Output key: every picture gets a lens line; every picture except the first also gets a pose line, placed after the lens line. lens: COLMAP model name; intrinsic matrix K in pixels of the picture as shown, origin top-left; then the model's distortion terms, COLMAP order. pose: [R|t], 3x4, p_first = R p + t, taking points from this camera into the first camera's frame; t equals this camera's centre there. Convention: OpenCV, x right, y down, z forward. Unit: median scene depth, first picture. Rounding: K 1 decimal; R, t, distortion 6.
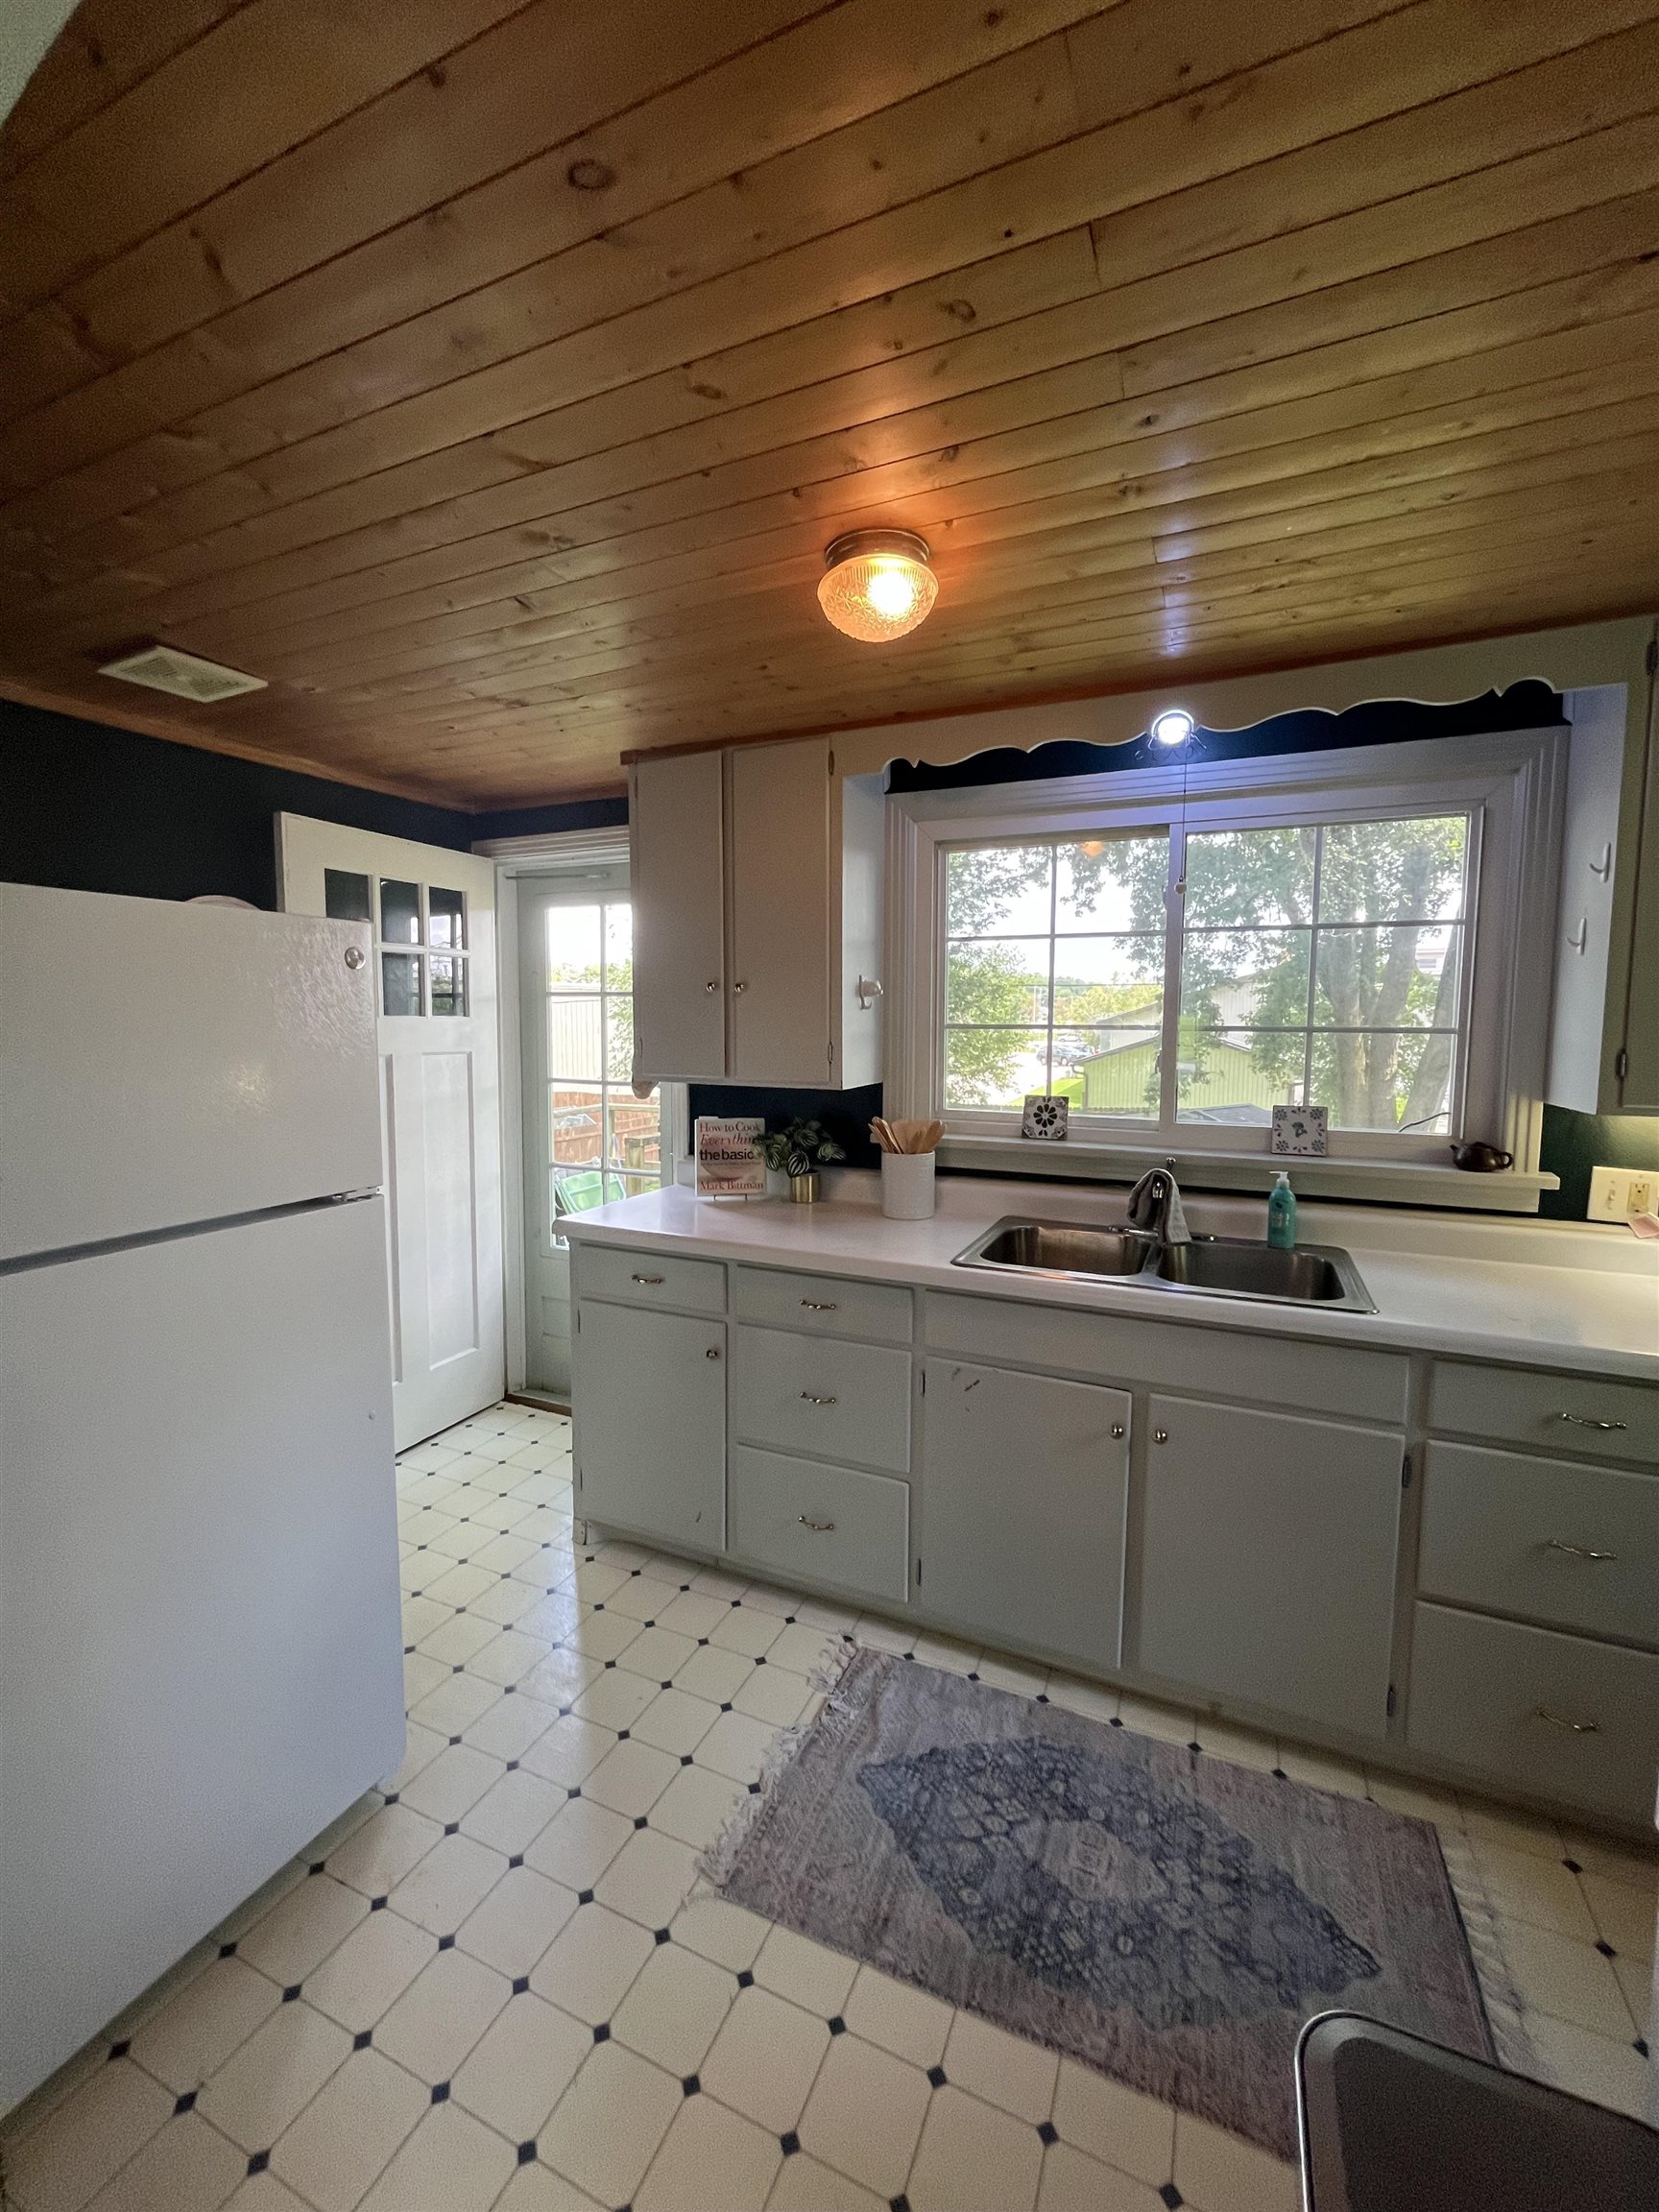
lens RADIAL K [[898.2, 0, 826.8], [0, 898.2, 1093.7], [0, 0, 1]] dist [0.000432, 0.000473]
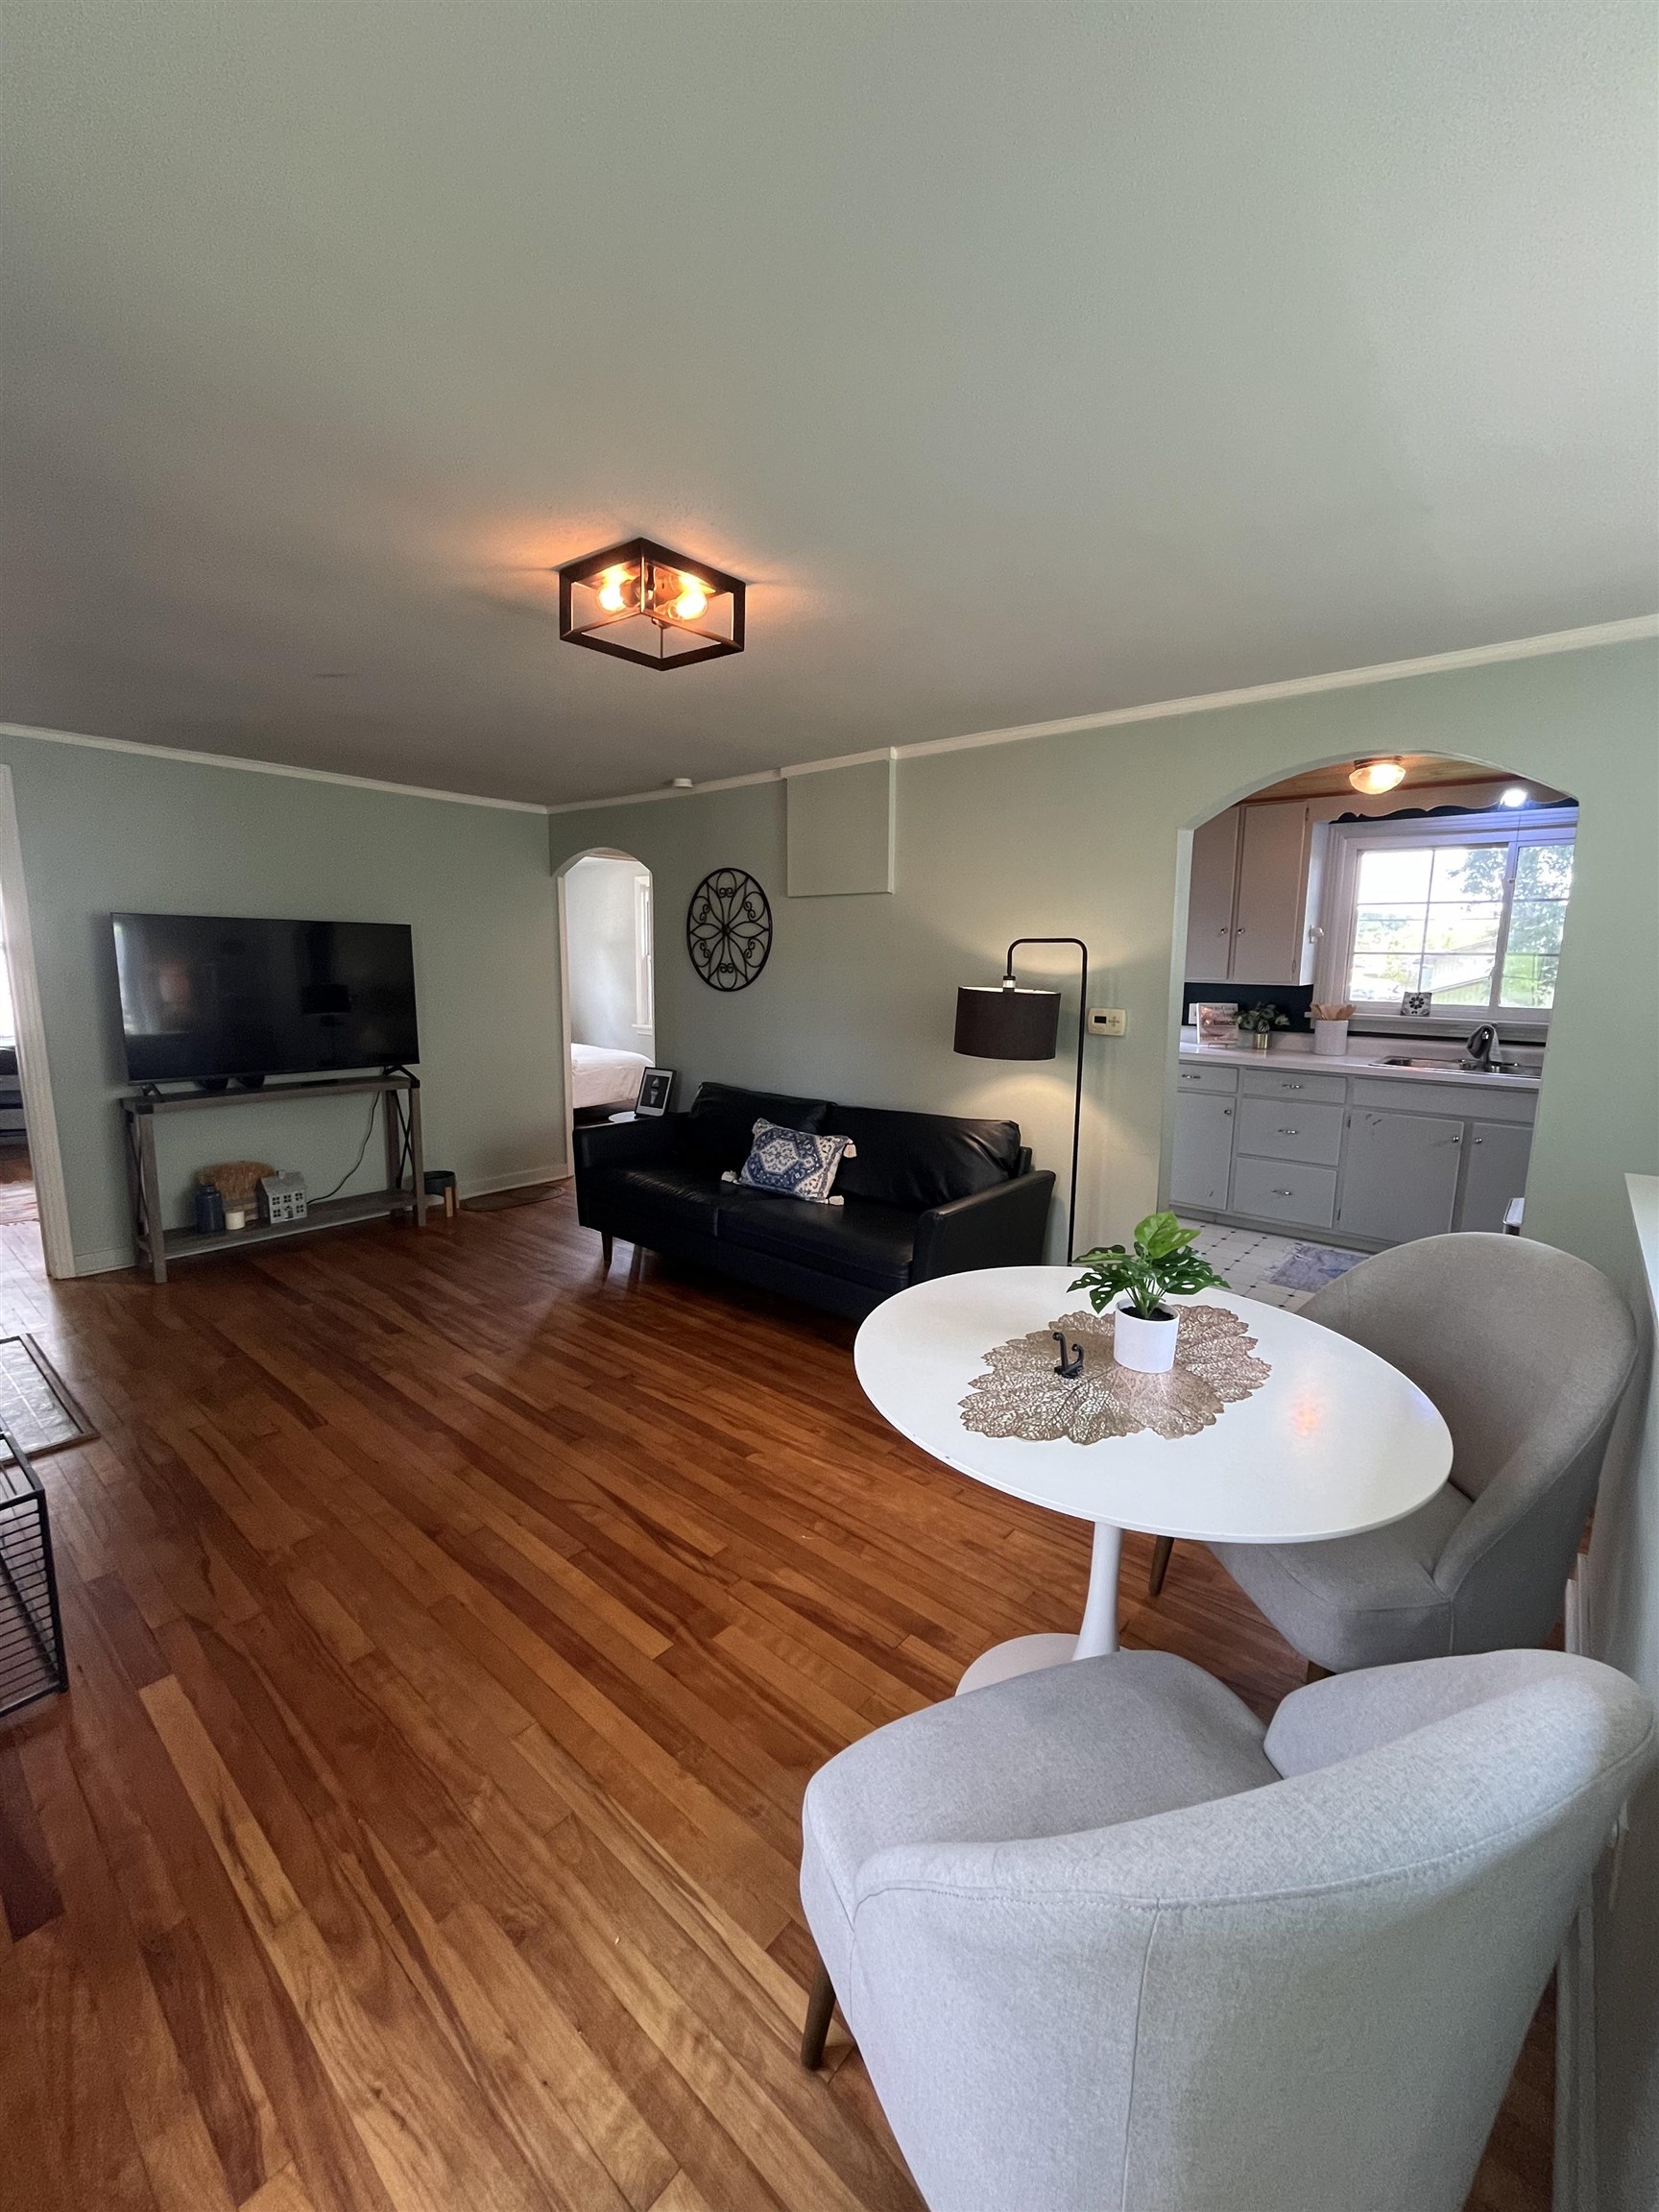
lens RADIAL K [[898.2, 0, 825.0], [0, 898.2, 1091.9], [0, 0, 1]] dist [0.000432, 0.000473]
pose [[0.960943, 0.048683, -0.272431, -0.519178], [-0.030022, 0.996934, 0.072255, 0.139487], [0.275113, -0.061254, 0.959459, -1.400259]]
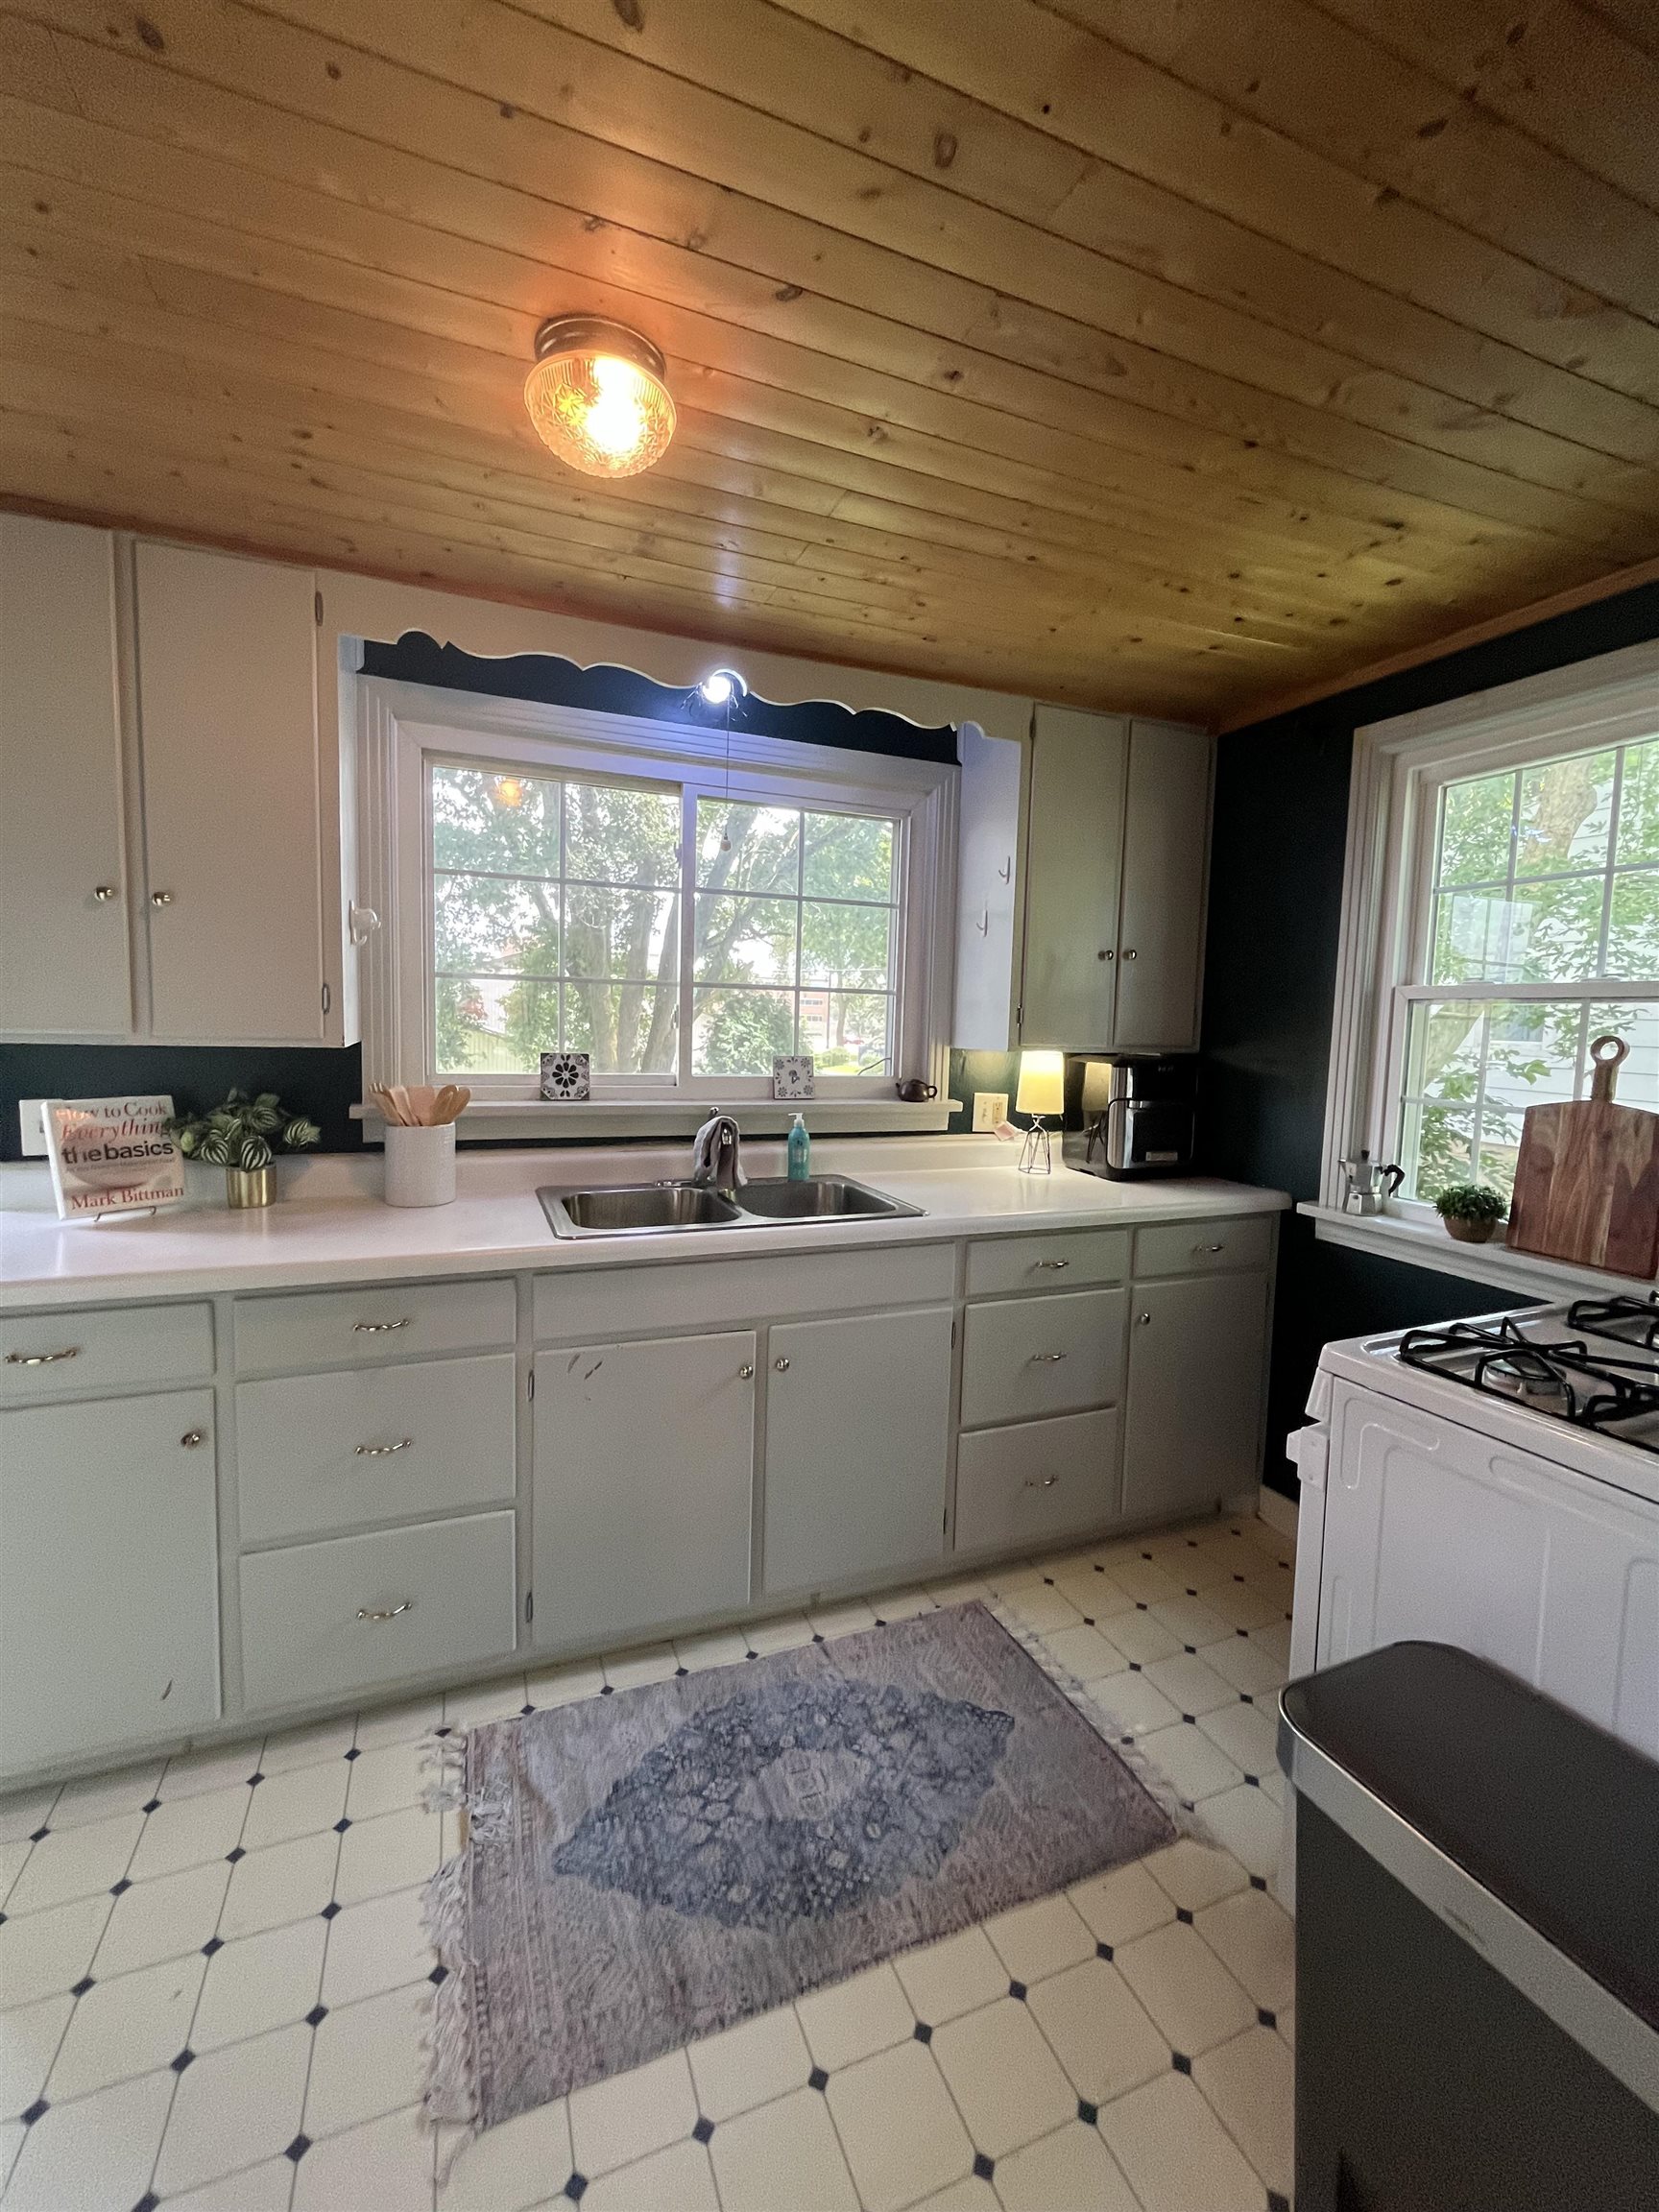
lens RADIAL K [[898.2, 0, 816.7], [0, 898.2, 1091.8], [0, 0, 1]] dist [0.000432, 0.000473]
pose [[0.693074, -0.045687, 0.719417, -0.313891], [0.036845, 0.998930, 0.027942, 0.032781], [-0.719924, 0.007141, 0.694016, 0.221449]]
